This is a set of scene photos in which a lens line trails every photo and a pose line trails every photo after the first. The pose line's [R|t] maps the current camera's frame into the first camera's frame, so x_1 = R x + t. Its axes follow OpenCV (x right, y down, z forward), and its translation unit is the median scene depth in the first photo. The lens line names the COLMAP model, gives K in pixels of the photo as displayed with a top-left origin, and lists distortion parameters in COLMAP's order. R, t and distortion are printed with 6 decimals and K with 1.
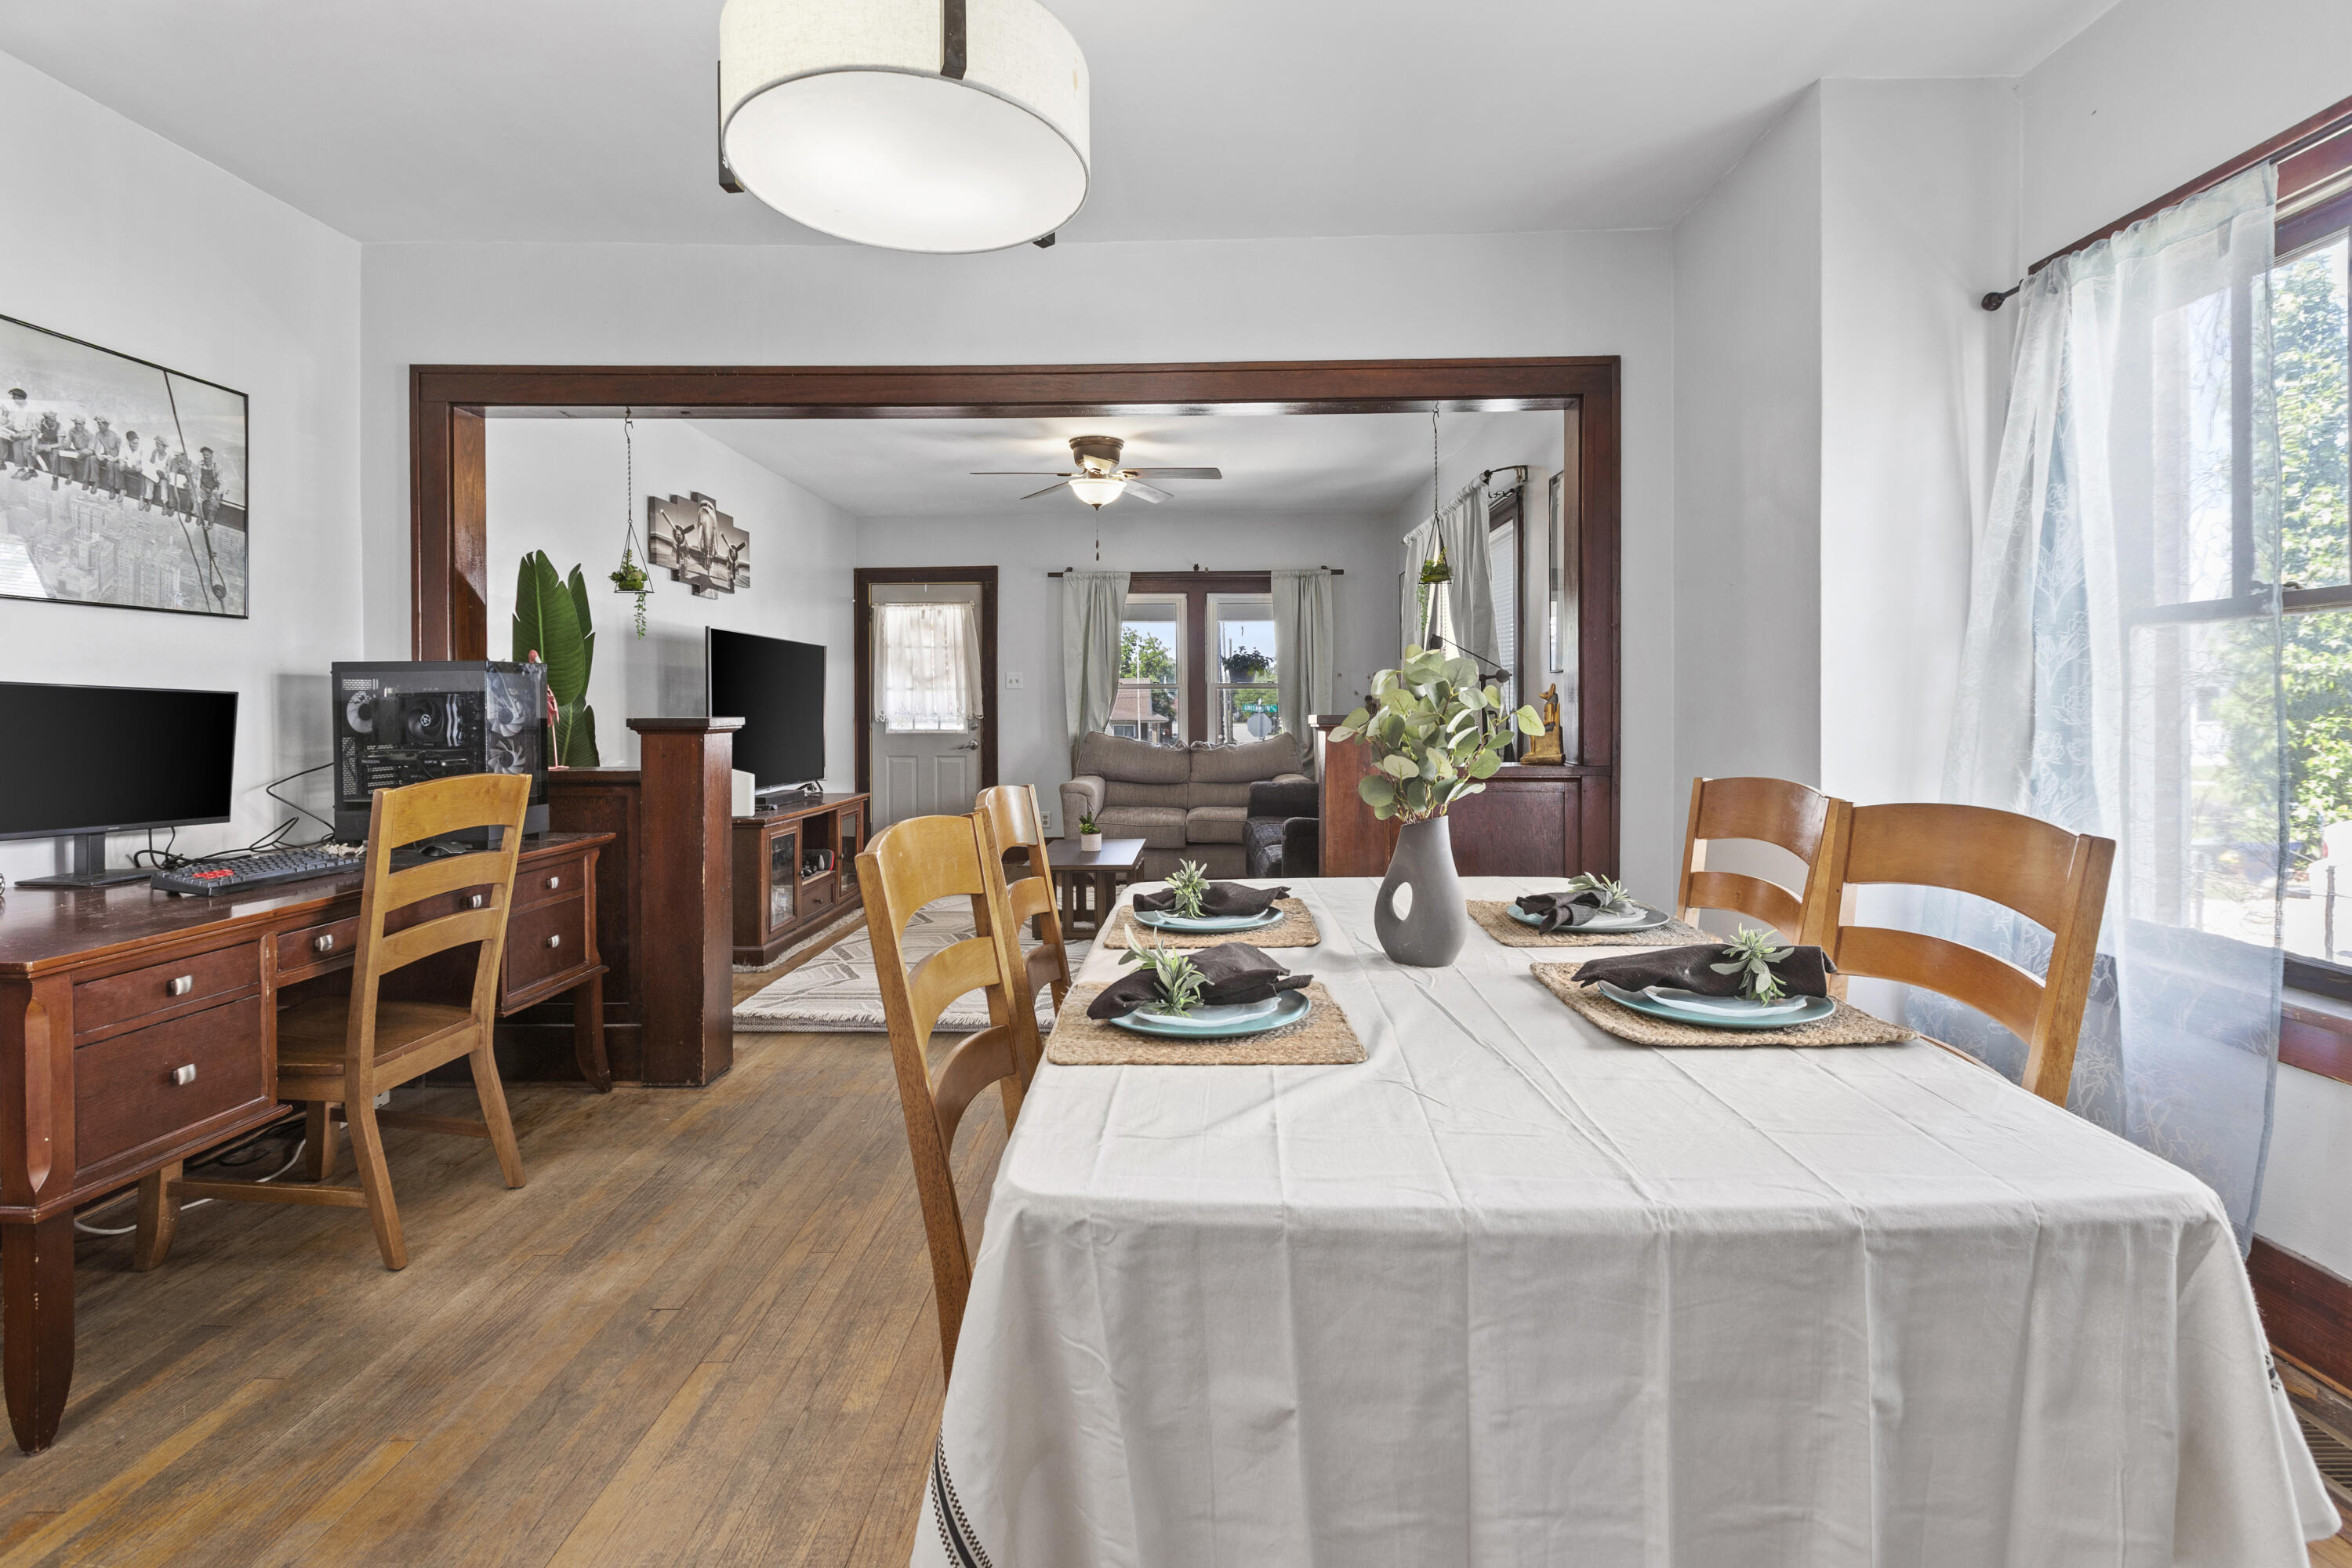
lens RADIAL K [[1066.3, 0, 1179.9], [0, 1066.3, 722.7], [0, 0, 1]] dist [0.001353, -0.000420]
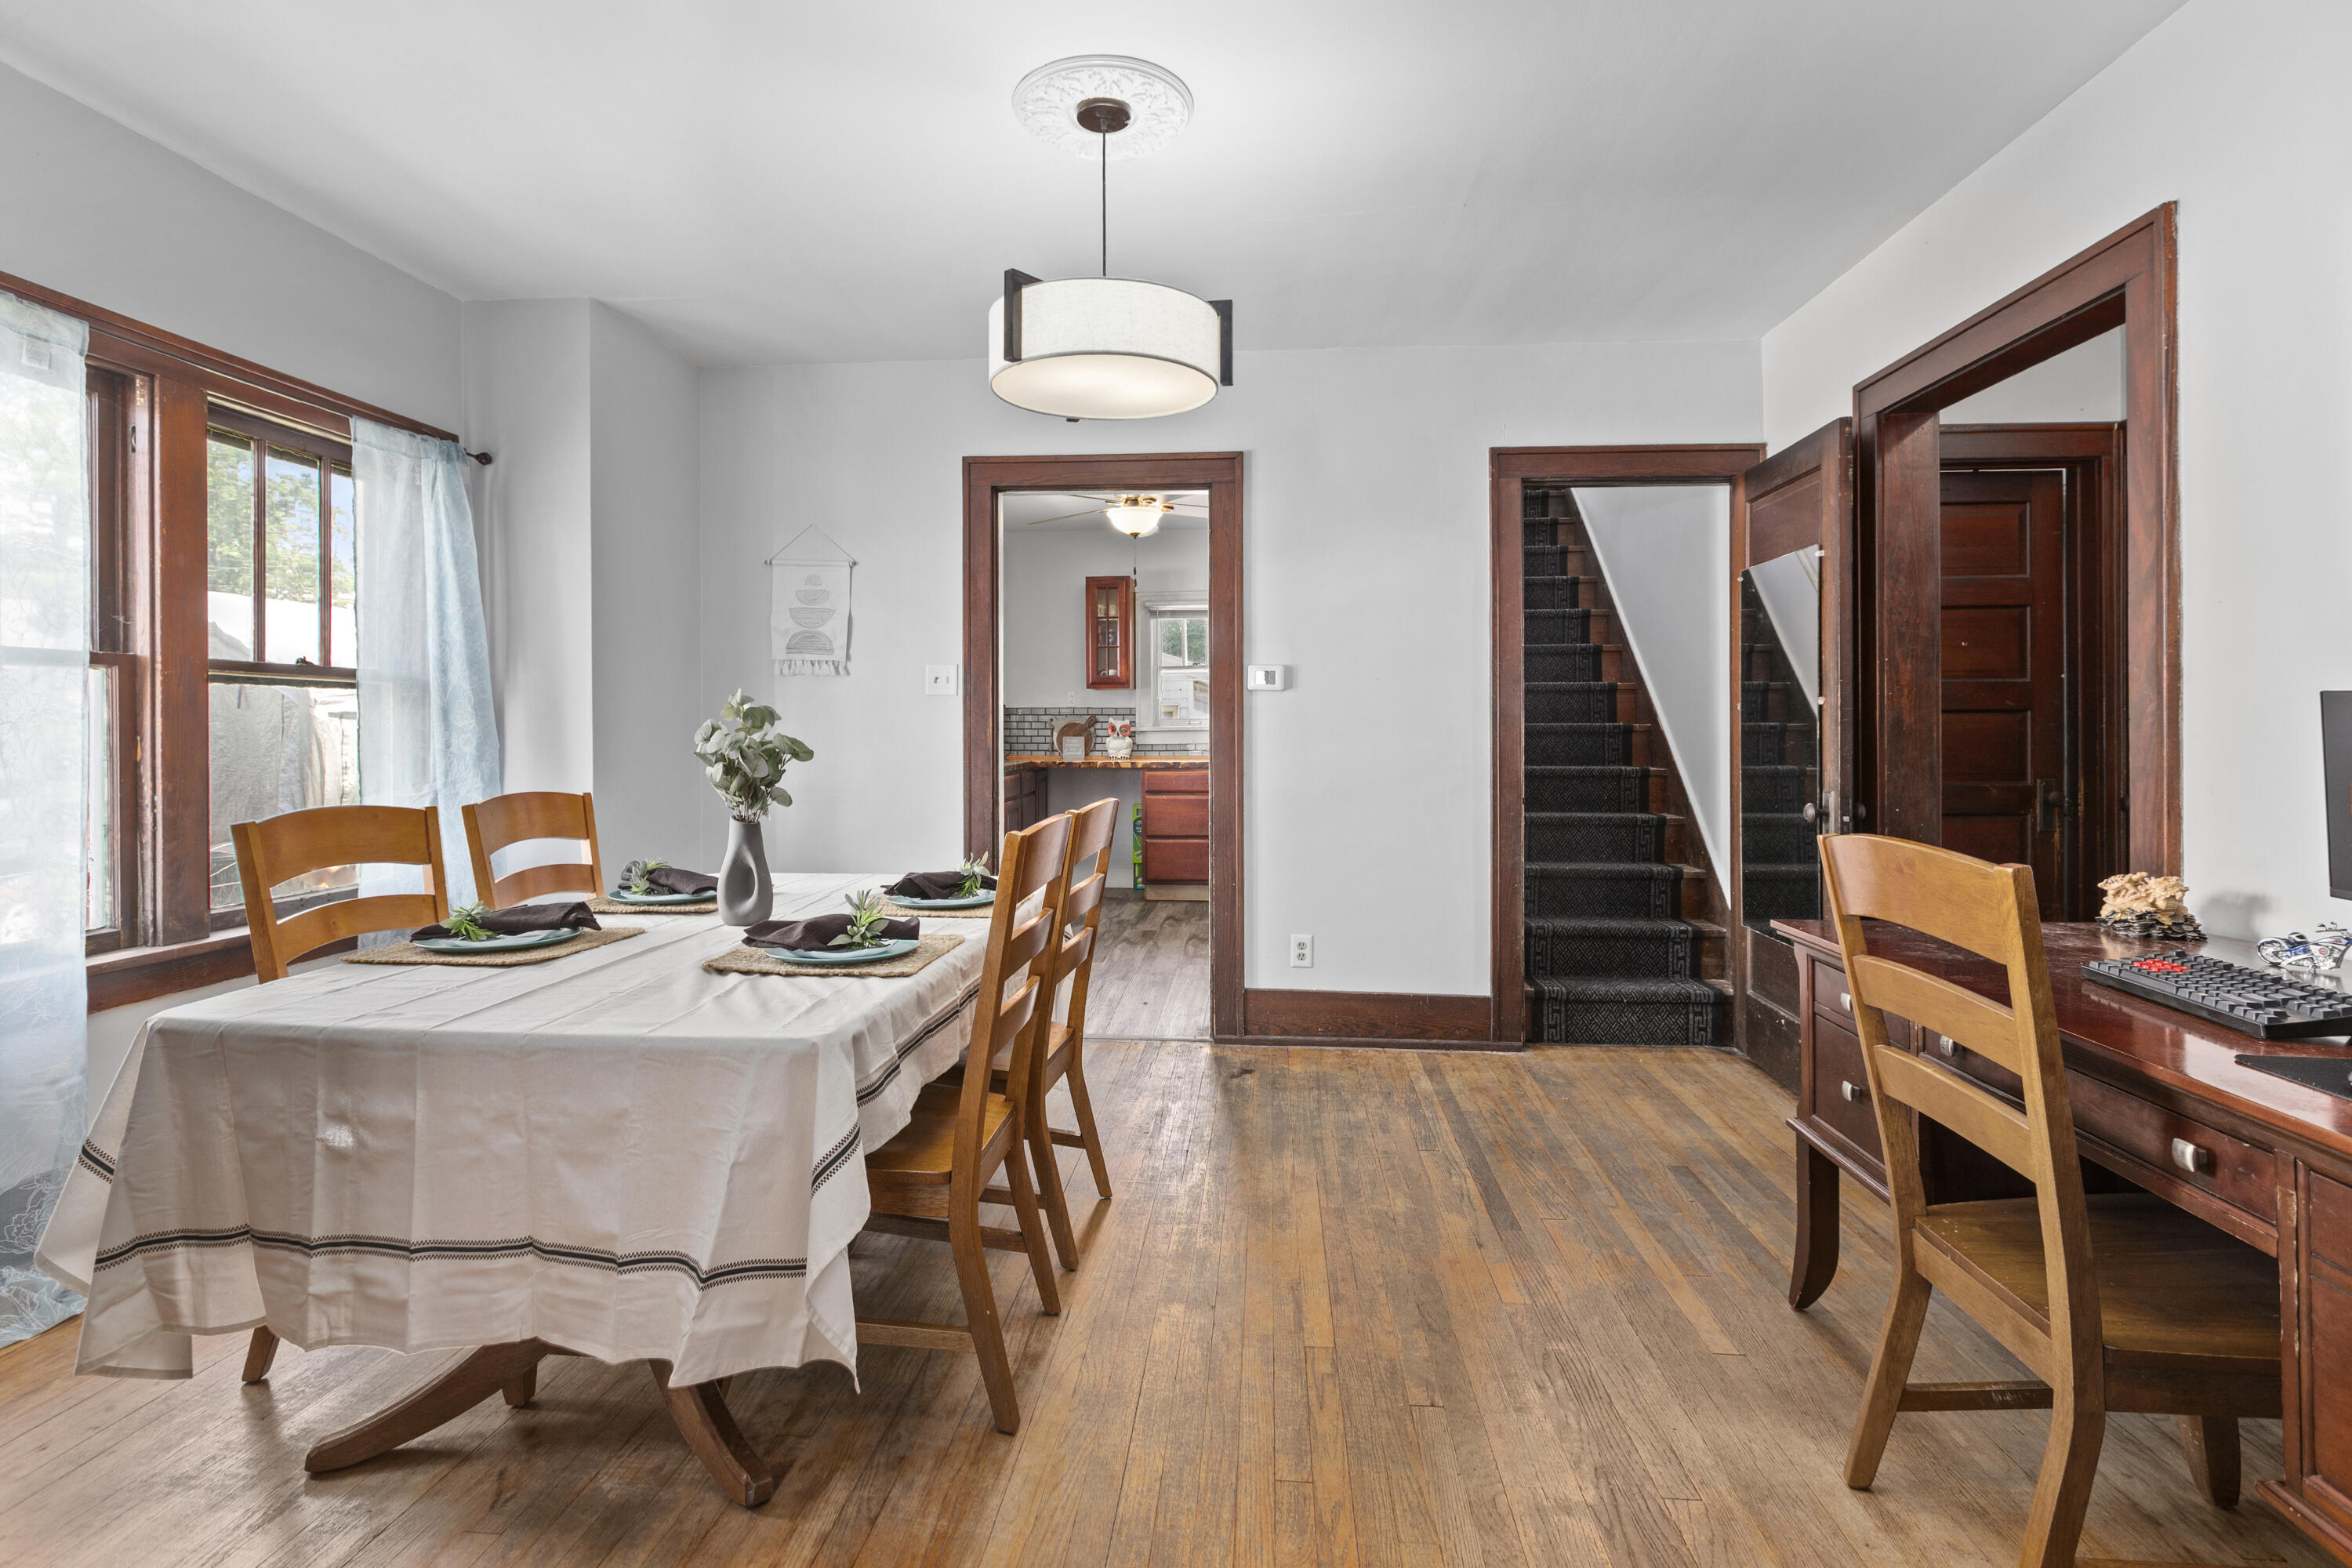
lens RADIAL K [[1066.3, 0, 1177.8], [0, 1066.3, 727.4], [0, 0, 1]] dist [0.001353, -0.000420]
pose [[-0.998113, 0.008239, 0.060849, -0.095496], [0.008717, 0.999933, 0.007604, -0.009280], [-0.060782, 0.008120, -0.998118, 0.547540]]
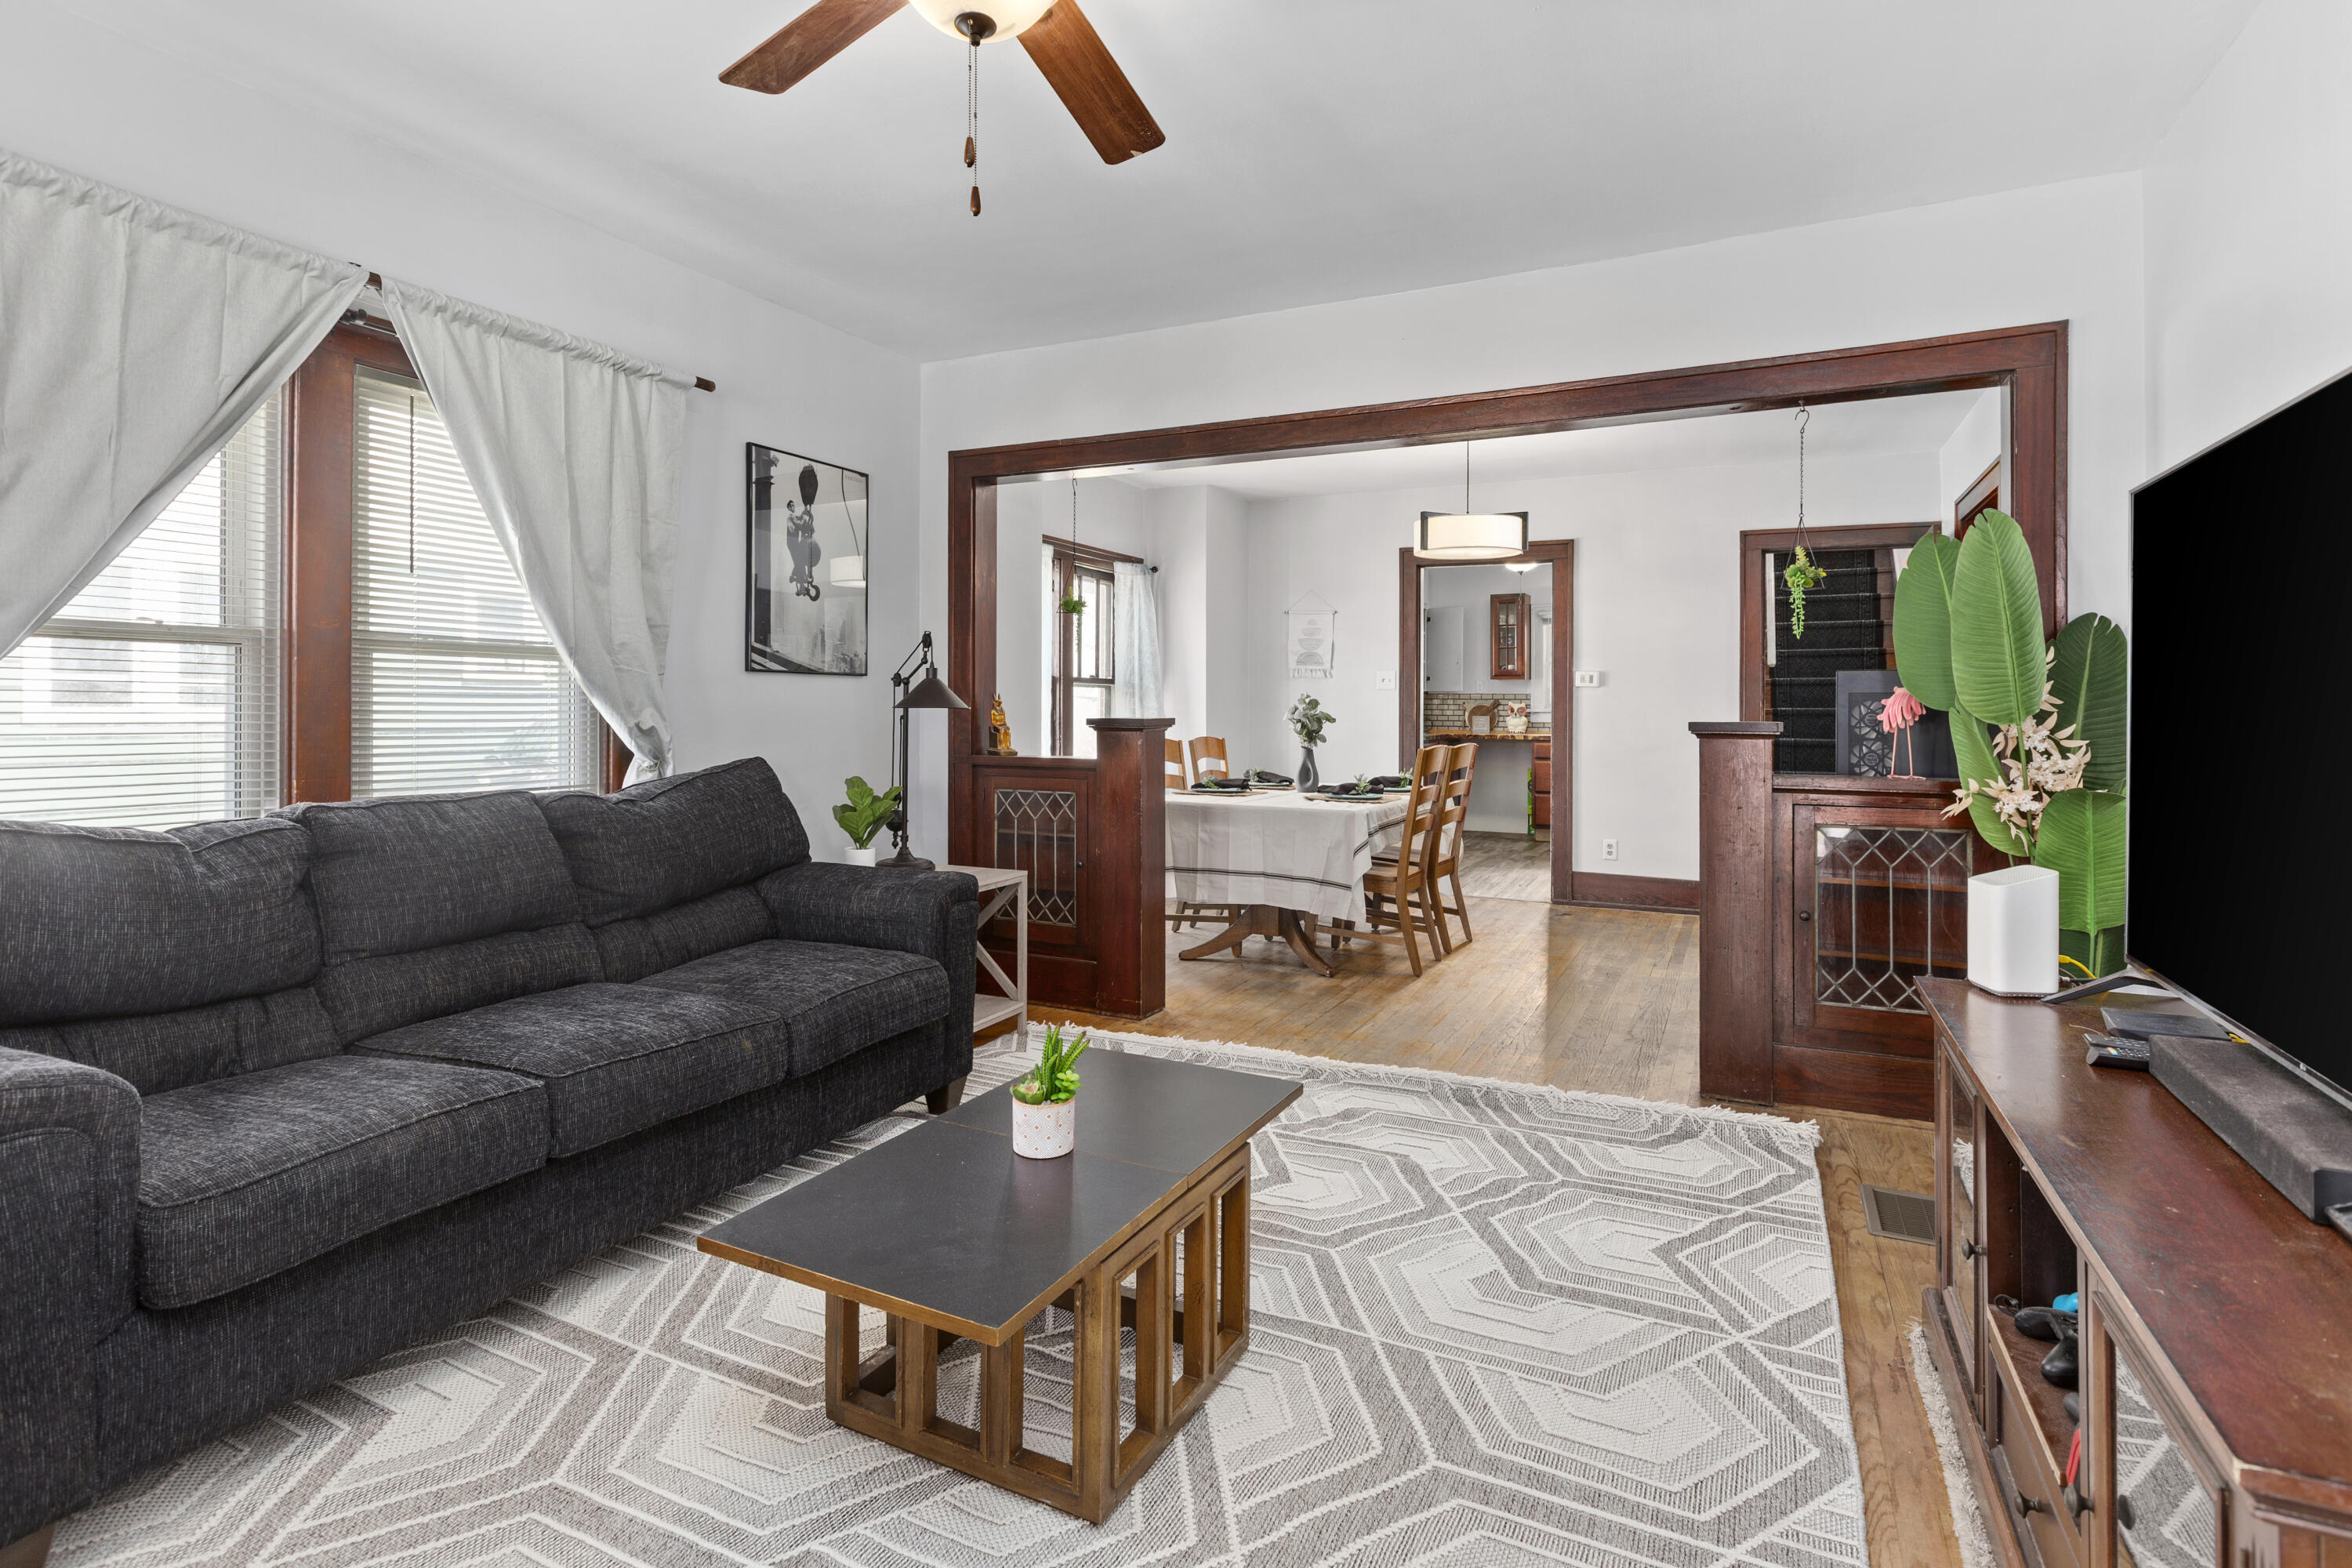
lens RADIAL K [[1139.3, 0, 1190.9], [0, 1139.3, 711.3], [0, 0, 1]] dist [0.003109, 0.000208]
pose [[-0.907283, 0.001839, 0.420517, -0.210669], [0.005578, 0.999955, 0.007660, -0.012445], [-0.420485, 0.009296, -0.907252, 1.006538]]
